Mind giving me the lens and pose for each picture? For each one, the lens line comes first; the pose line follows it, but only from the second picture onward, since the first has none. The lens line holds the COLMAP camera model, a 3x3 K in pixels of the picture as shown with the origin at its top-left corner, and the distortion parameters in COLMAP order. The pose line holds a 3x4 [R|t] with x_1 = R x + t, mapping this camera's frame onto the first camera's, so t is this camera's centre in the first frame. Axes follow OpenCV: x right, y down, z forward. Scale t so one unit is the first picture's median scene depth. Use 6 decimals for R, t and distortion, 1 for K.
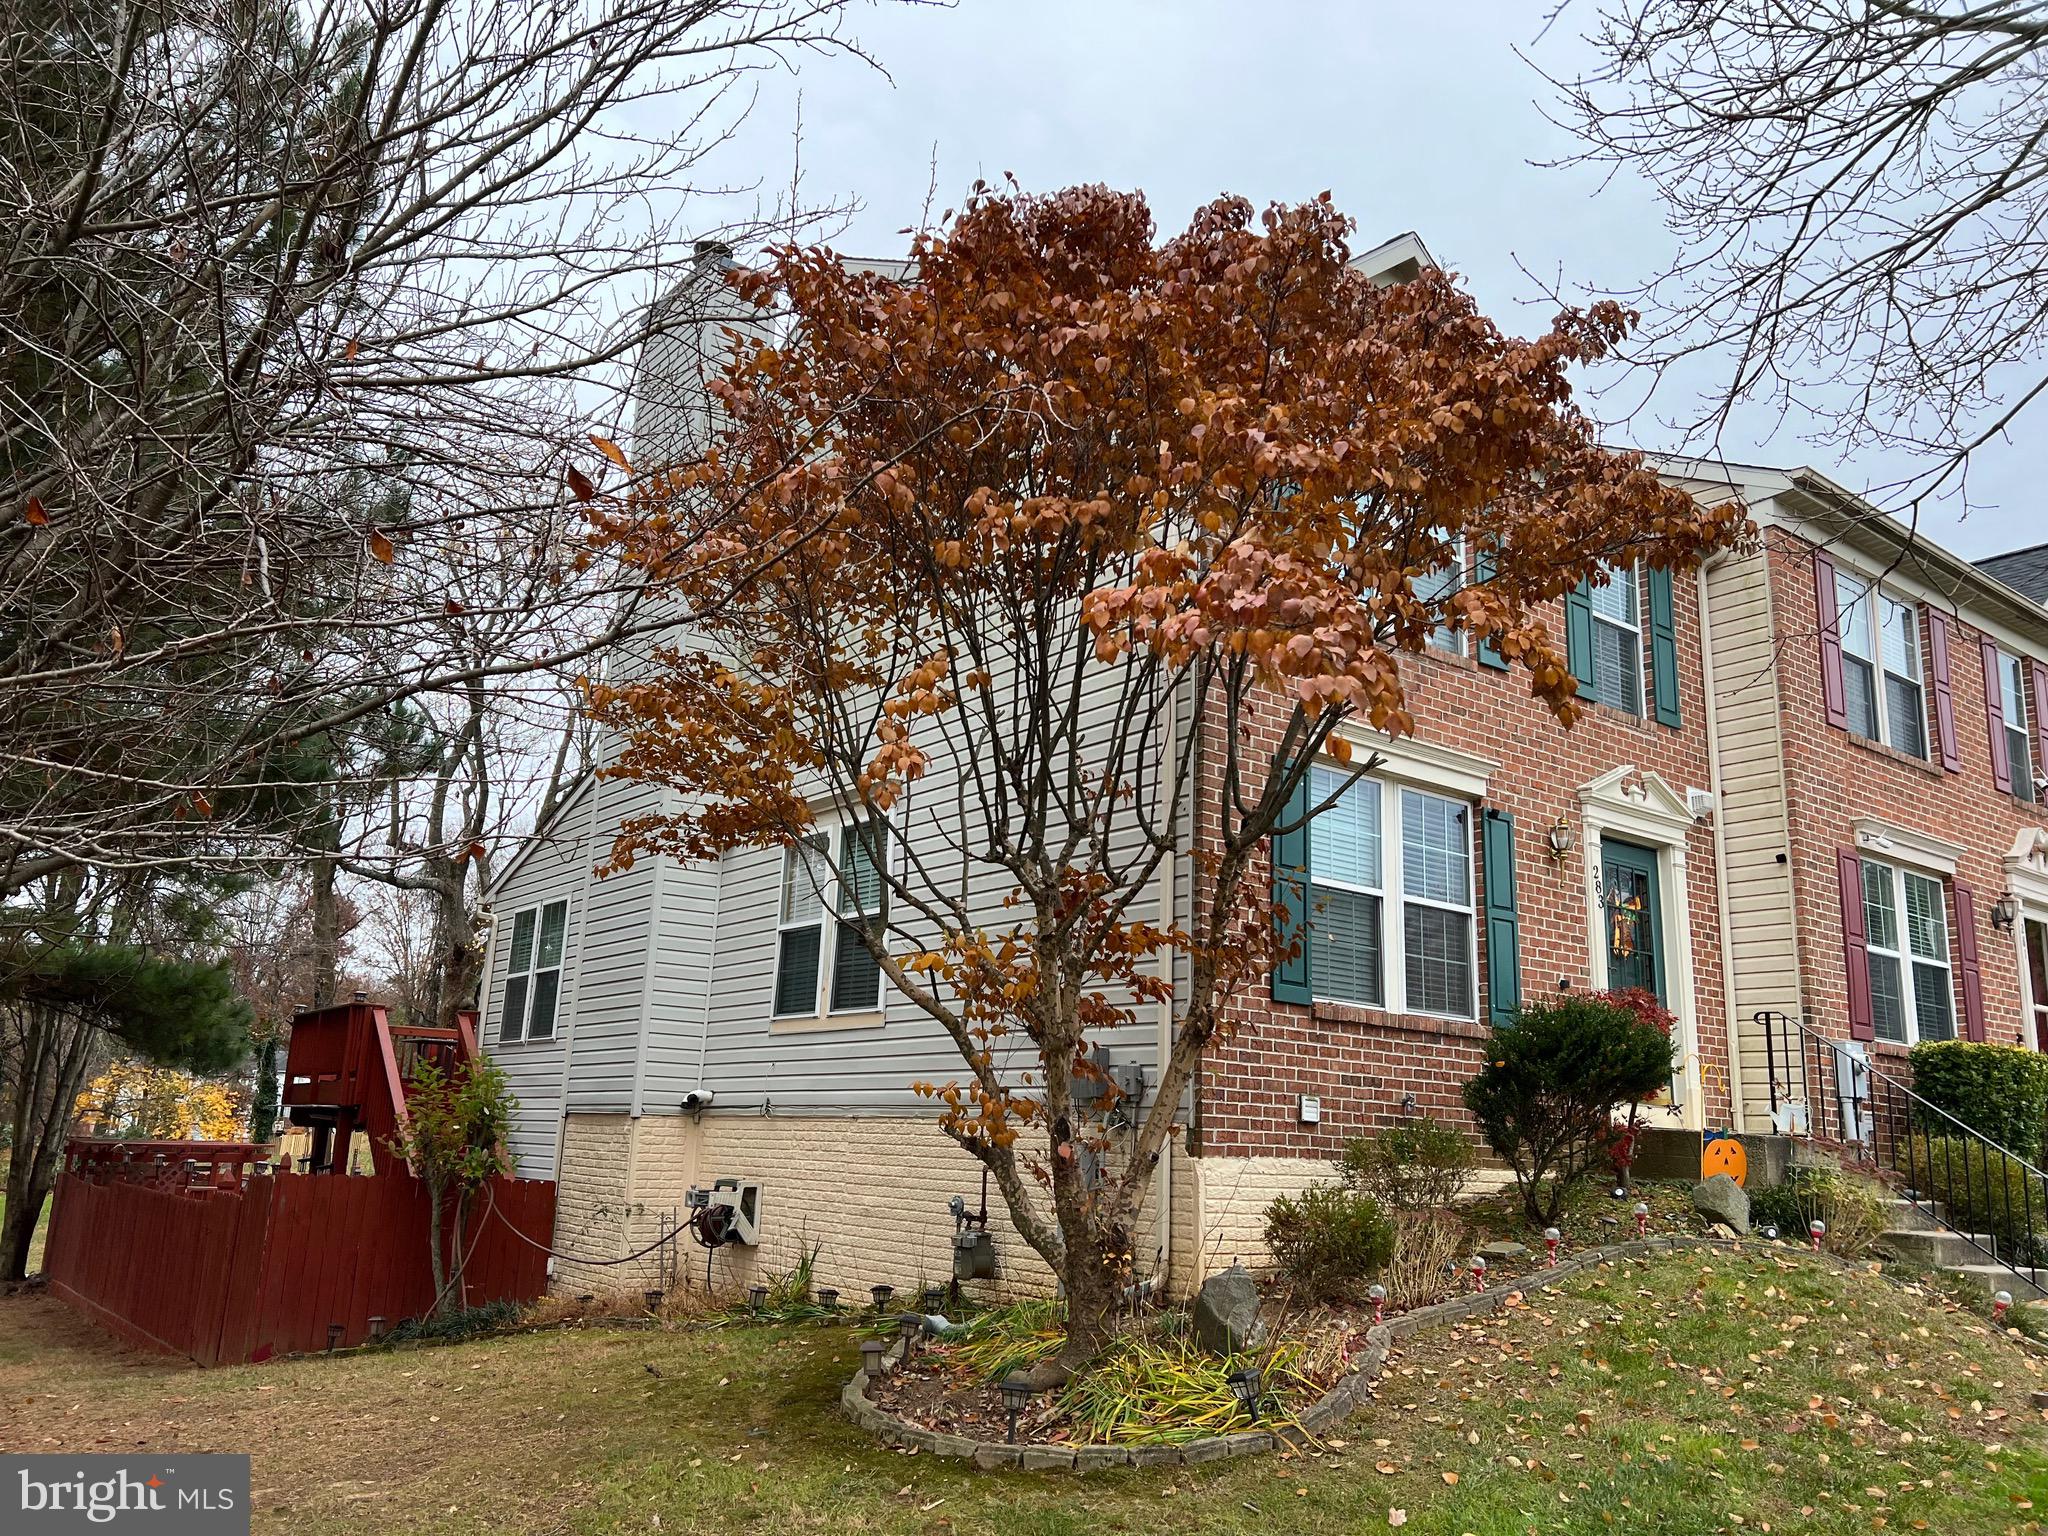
lens RADIAL K [[1542.1, 0, 1025.6], [0, 1542.1, 784.6], [0, 0, 1]] dist [0.059004, -0.060930]
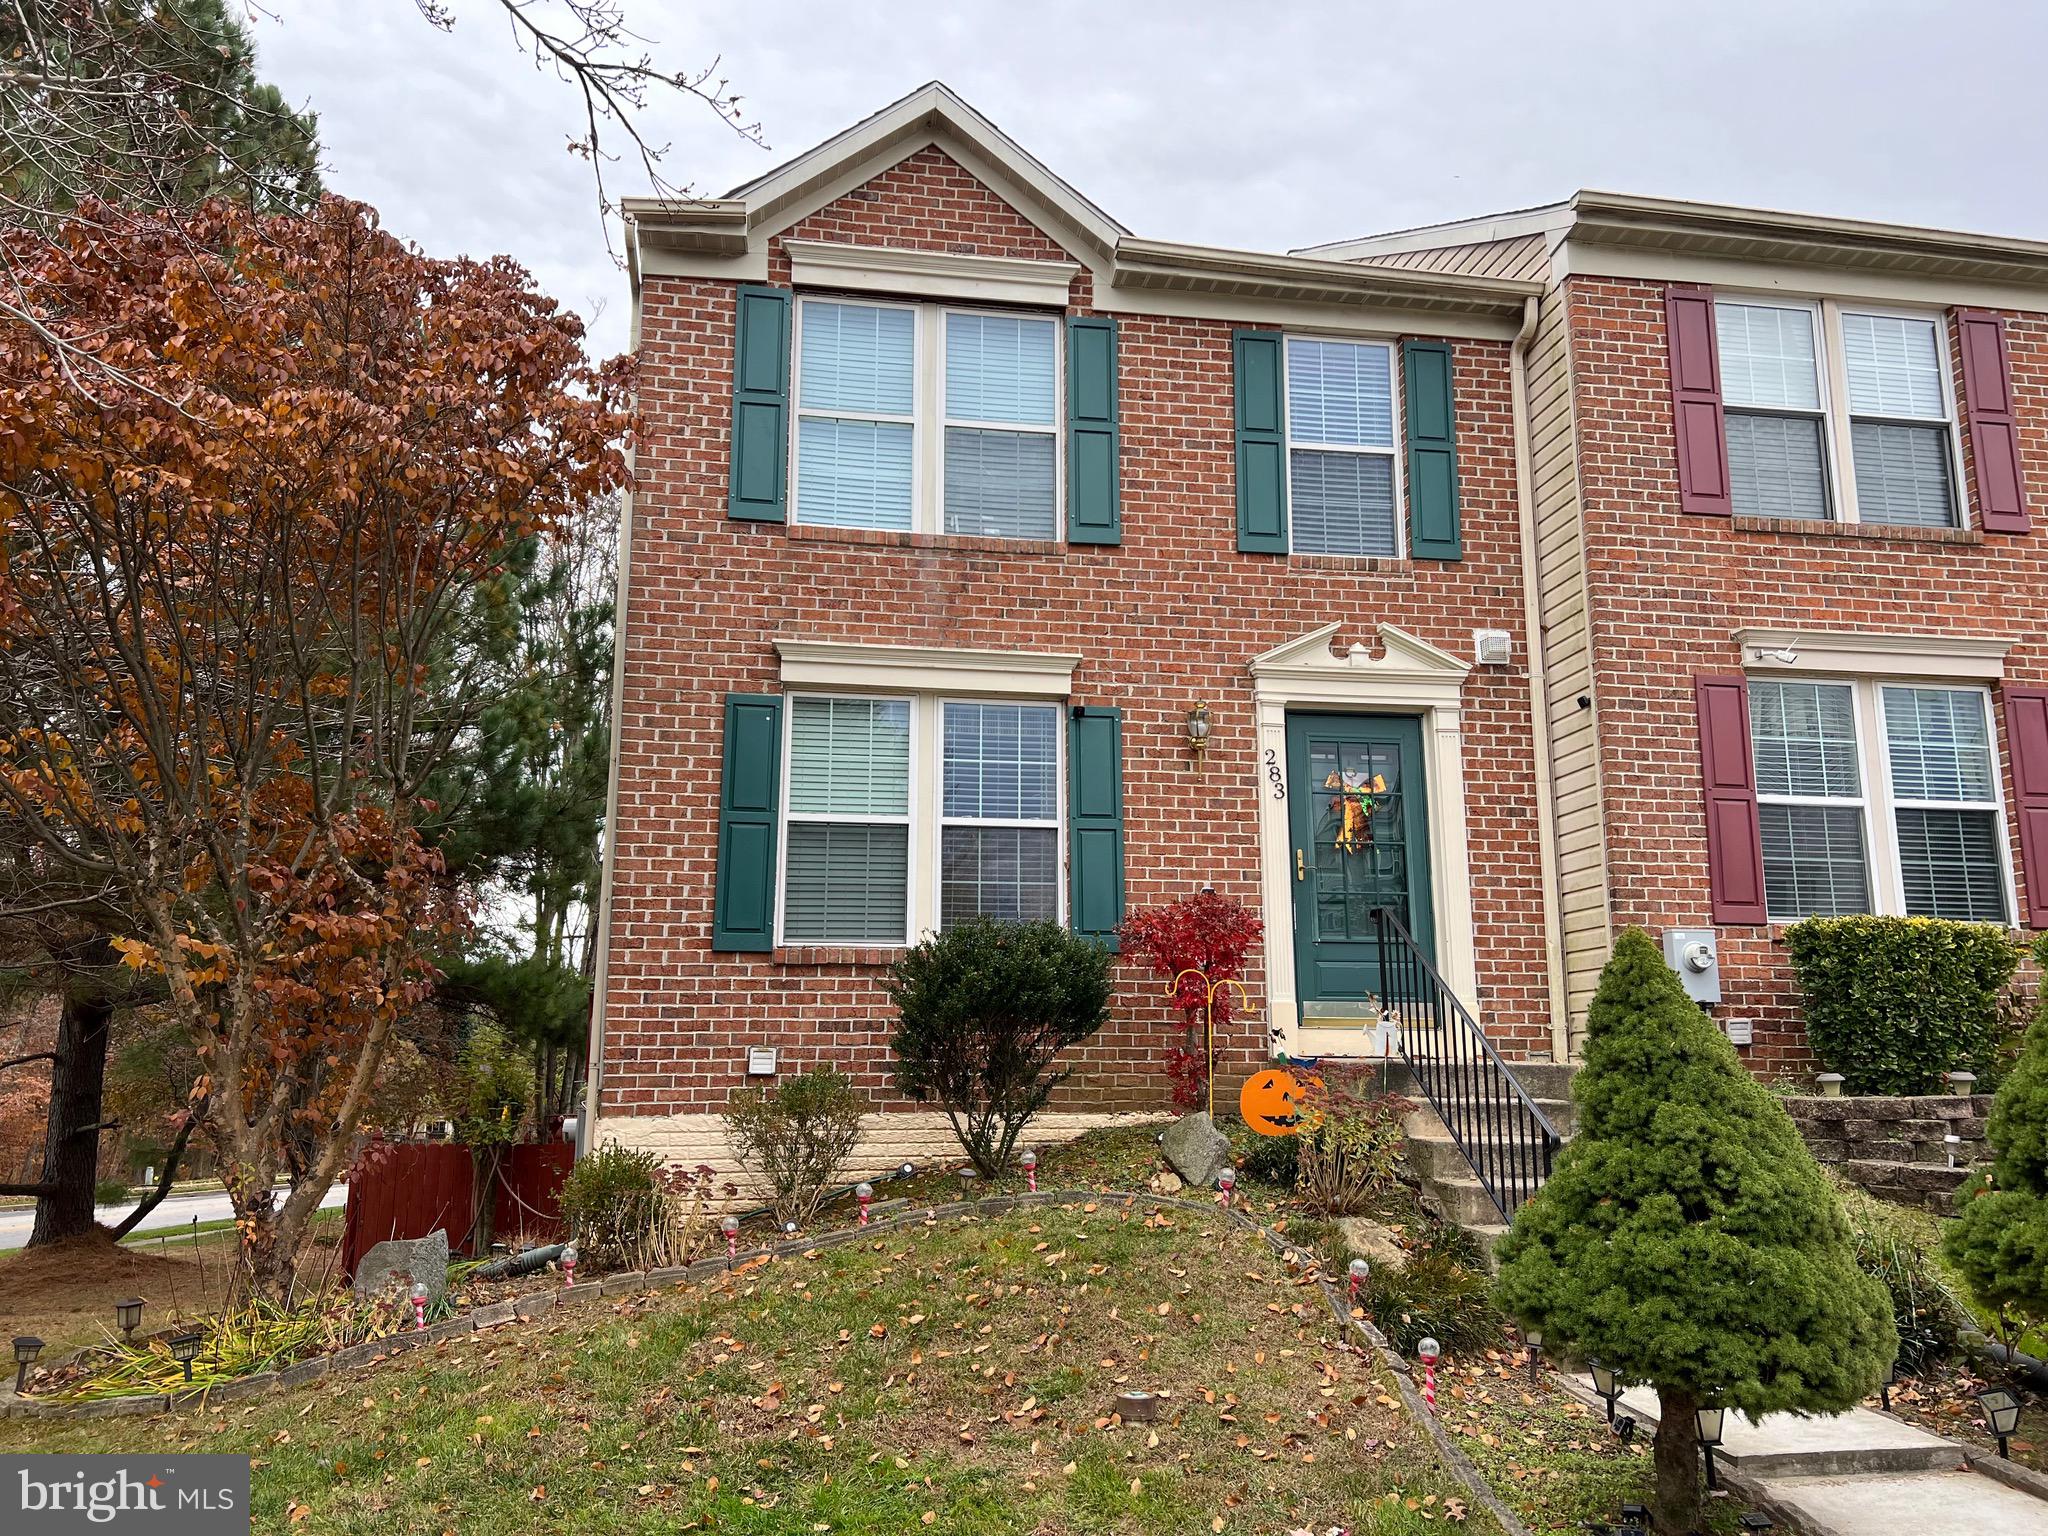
lens RADIAL K [[1542.4, 0, 1017.2], [0, 1542.4, 770.9], [0, 0, 1]] dist [0.094352, -0.120164]
pose [[0.882059, -0.129500, -0.452992, 0.583493], [0.140549, 0.990030, -0.009353, 0.048785], [0.449687, -0.055417, 0.891465, 0.177066]]
